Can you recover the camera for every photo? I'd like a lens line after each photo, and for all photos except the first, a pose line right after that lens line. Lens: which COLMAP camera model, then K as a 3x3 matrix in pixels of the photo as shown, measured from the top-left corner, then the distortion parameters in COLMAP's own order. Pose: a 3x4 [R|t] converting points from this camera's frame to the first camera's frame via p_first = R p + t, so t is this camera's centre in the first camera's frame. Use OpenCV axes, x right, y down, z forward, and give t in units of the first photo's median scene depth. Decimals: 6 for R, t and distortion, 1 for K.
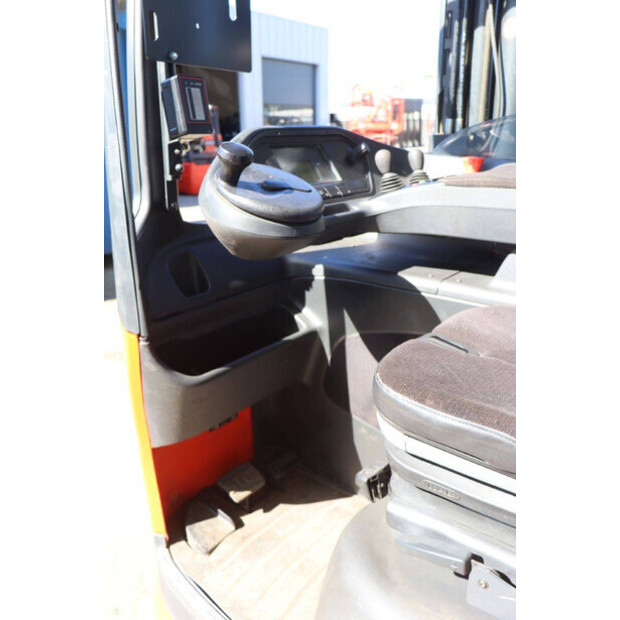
lens RADIAL K [[564.9, 0, 310.0], [0, 564.9, 322.1], [0, 0, 1]] dist [-0.092223, 0.010080]
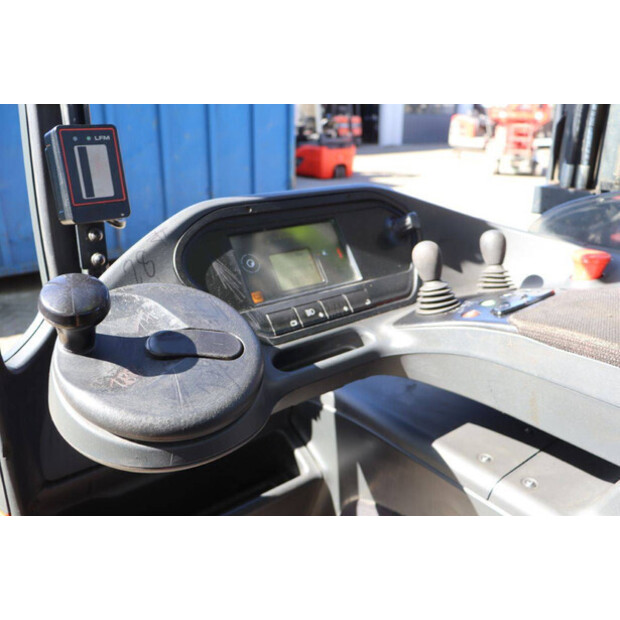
lens RADIAL K [[548.3, 0, 310.5], [0, 548.3, 327.1], [0, 0, 1]] dist [-0.067985, 0.006000]
pose [[0.971125, 0.099563, -0.216801, 0.128605], [-0.089291, 0.994391, 0.056695, -0.211847], [0.221230, -0.035699, 0.974568, 0.356829]]
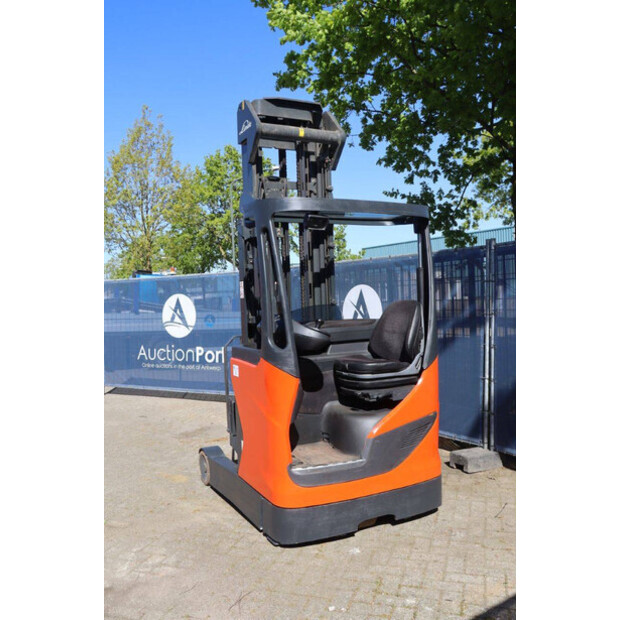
lens RADIAL K [[564.9, 0, 310.0], [0, 564.9, 322.1], [0, 0, 1]] dist [-0.092223, 0.010080]
pose [[0.415592, -0.049226, 0.908218, -2.462236], [0.326756, 0.939954, -0.098575, 0.047401], [-0.848831, 0.337732, 0.406722, -0.355916]]
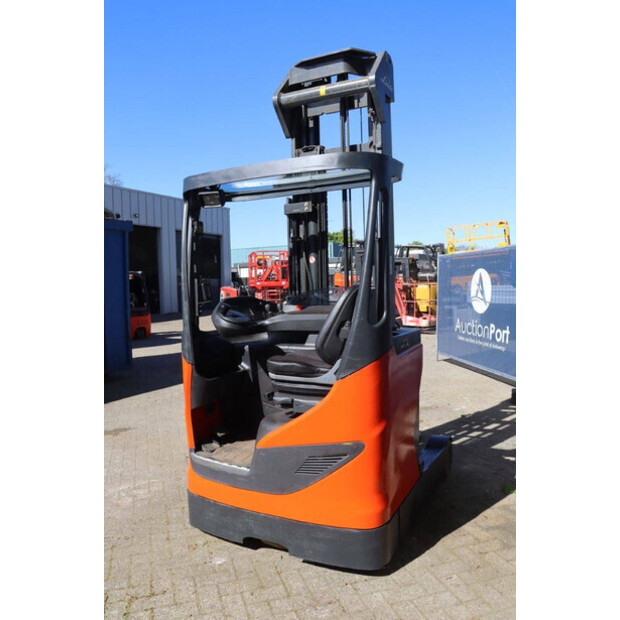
lens RADIAL K [[505.6, 0, 309.4], [0, 505.6, 318.1], [0, 0, 1]] dist [-0.150166, 0.104953]
pose [[0.982199, -0.035879, 0.184385, -0.132178], [0.083033, 0.963411, -0.254843, 0.415852], [-0.168495, 0.265617, 0.949240, -1.393075]]
